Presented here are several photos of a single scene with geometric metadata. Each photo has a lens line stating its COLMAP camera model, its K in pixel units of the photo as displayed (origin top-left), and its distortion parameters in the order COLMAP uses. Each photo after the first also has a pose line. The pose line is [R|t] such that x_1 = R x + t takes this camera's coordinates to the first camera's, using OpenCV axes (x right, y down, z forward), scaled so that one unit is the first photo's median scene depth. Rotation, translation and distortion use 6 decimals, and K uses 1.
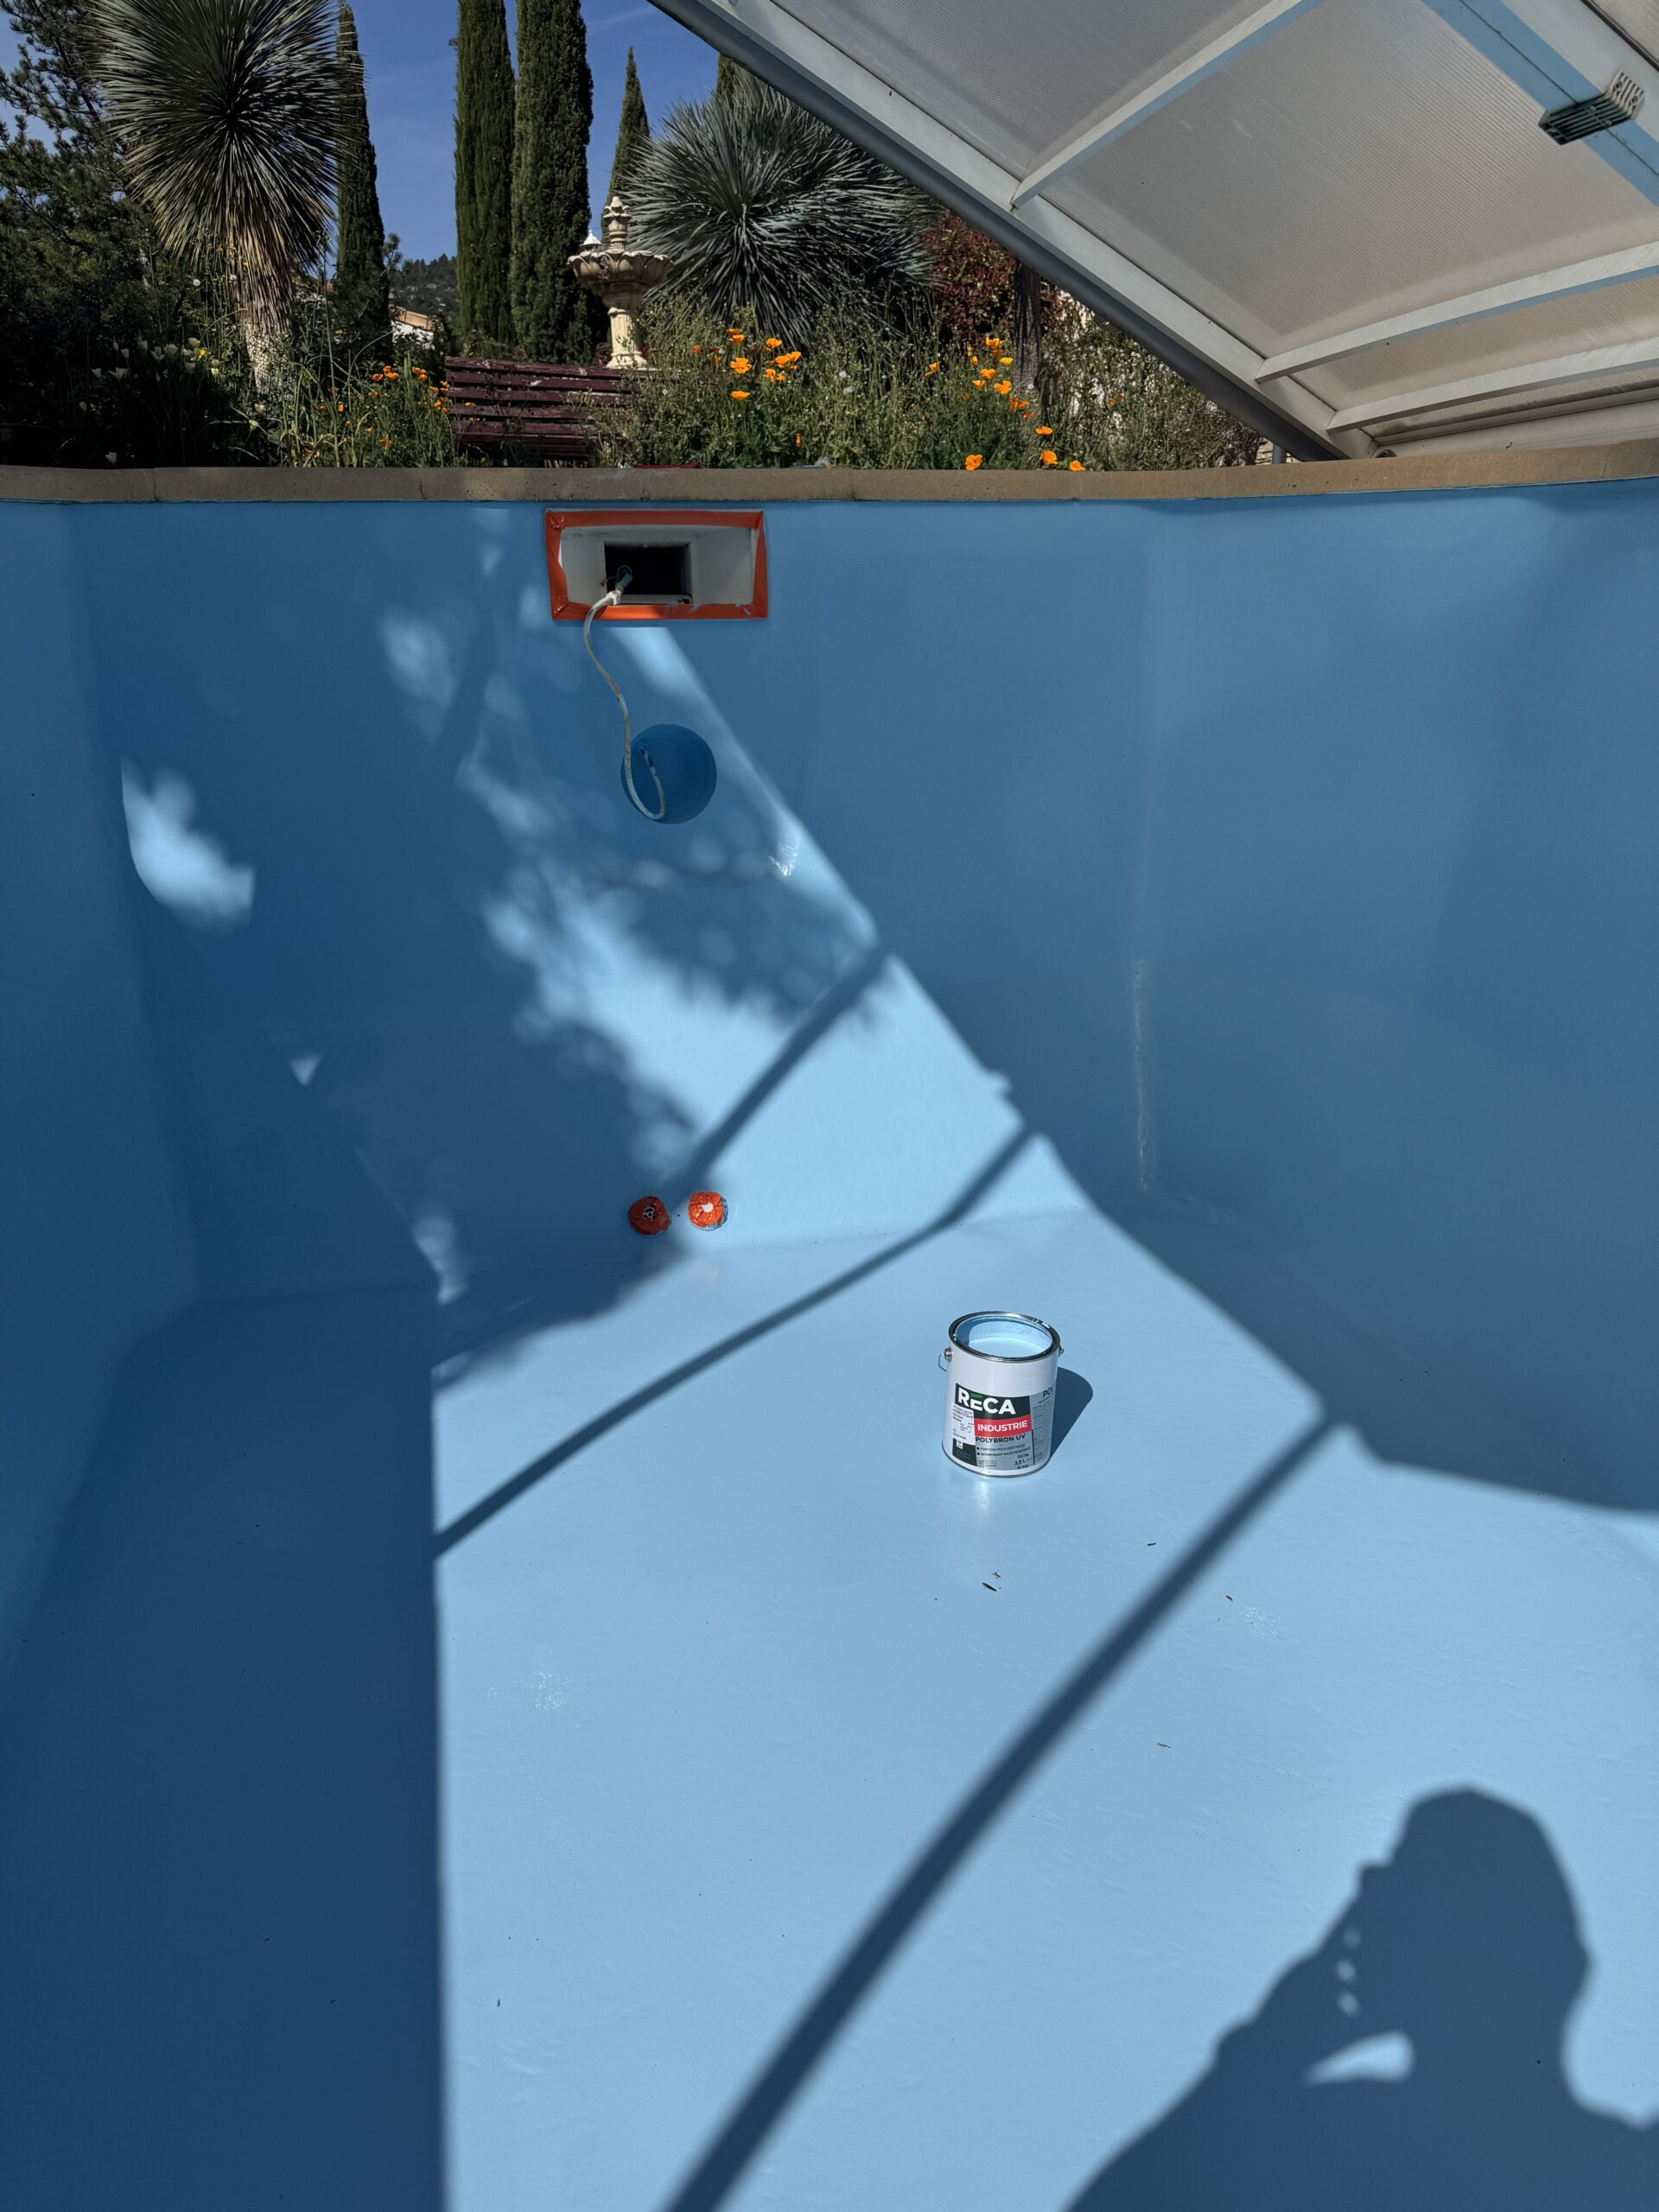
lens RADIAL K [[1545.2, 0, 825.1], [0, 1545.2, 1102.0], [0, 0, 1]] dist [0.024050, -0.028980]
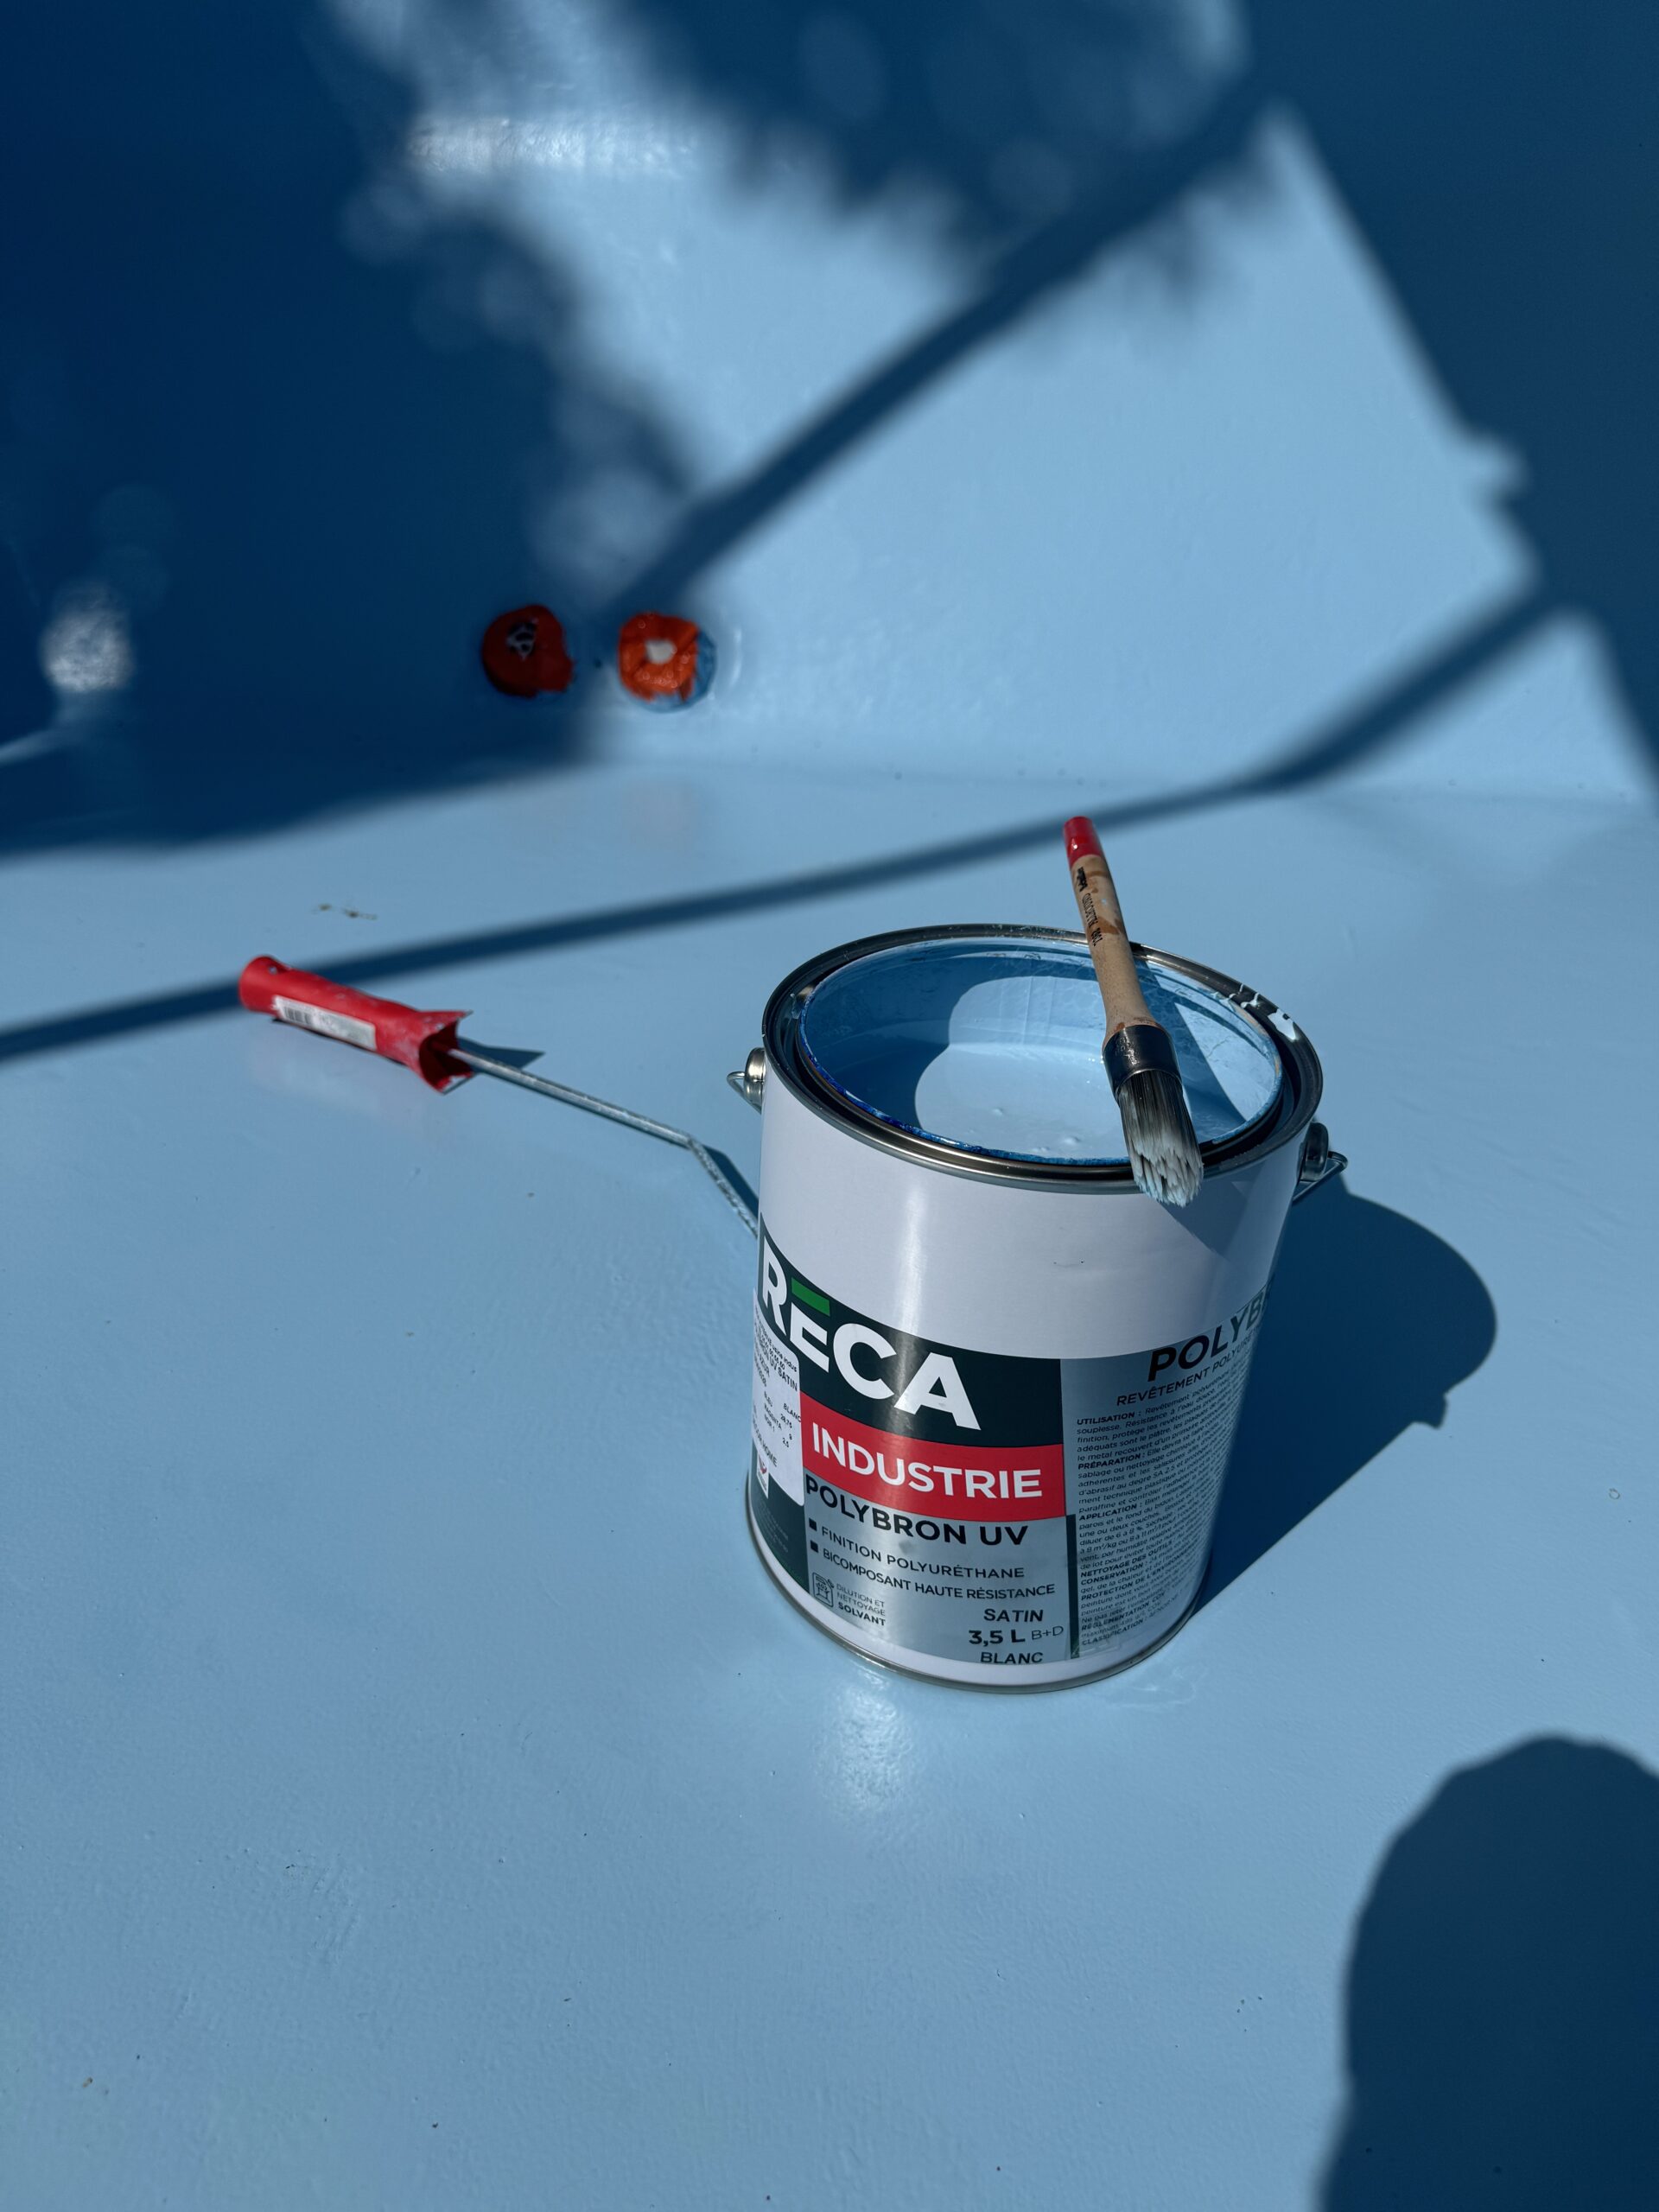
lens RADIAL K [[1545.2, 0, 823.5], [0, 1545.2, 1113.8], [0, 0, 1]] dist [0.024050, -0.028980]
pose [[0.937663, 0.171621, -0.302215, 0.114365], [-0.103485, 0.967998, 0.228627, 0.088895], [0.331780, -0.183100, 0.925417, 0.601474]]
